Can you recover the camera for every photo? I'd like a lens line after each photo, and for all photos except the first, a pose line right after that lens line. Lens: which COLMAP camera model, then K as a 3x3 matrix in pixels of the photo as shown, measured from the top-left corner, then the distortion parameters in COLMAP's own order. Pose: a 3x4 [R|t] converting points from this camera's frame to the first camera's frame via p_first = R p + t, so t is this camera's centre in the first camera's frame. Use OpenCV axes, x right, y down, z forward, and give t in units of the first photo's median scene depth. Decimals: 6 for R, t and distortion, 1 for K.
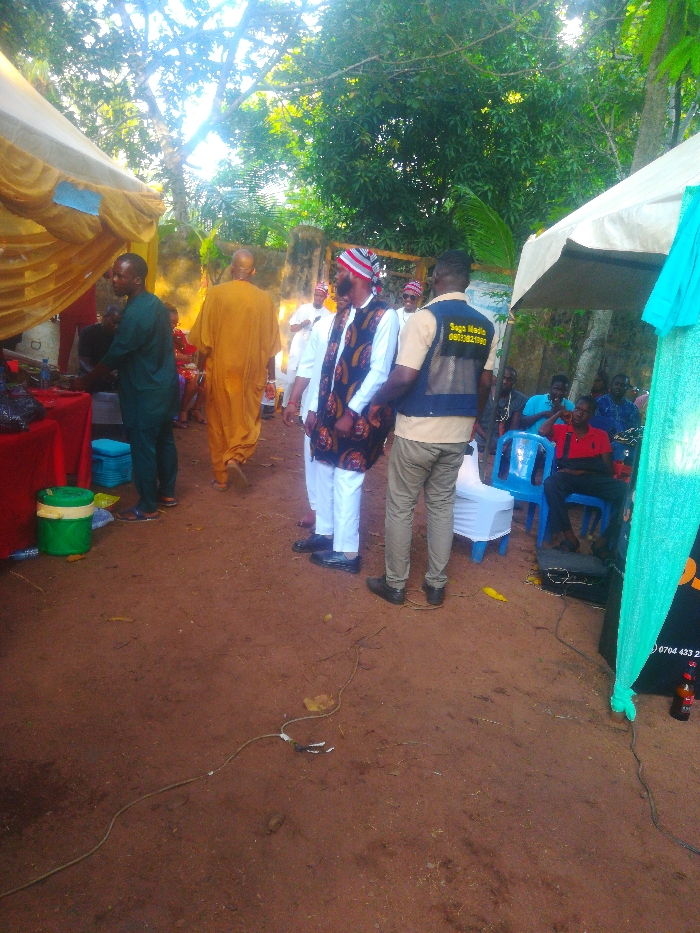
lens RADIAL K [[703.2, 0, 337.2], [0, 703.2, 466.5], [0, 0, 1]] dist [0.000626, -0.003155]
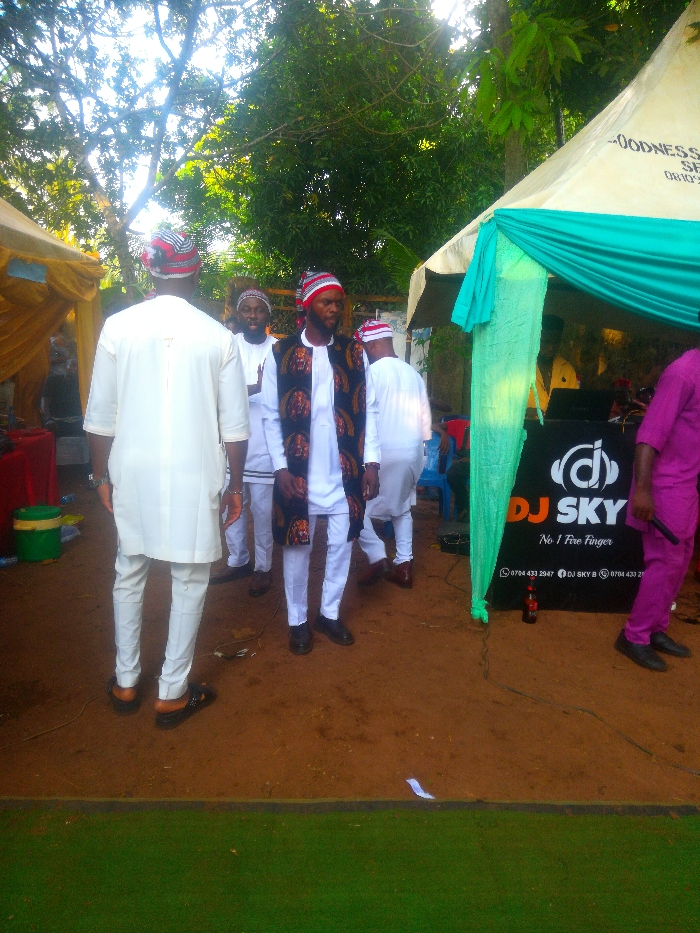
lens RADIAL K [[724.1, 0, 354.8], [0, 724.1, 480.1], [0, 0, 1]] dist [0.005208, -0.008498]
pose [[0.993966, -0.101094, 0.042556, 0.043635], [0.103134, 0.993468, -0.048833, 0.041350], [-0.037341, 0.052927, 0.997900, -0.106186]]
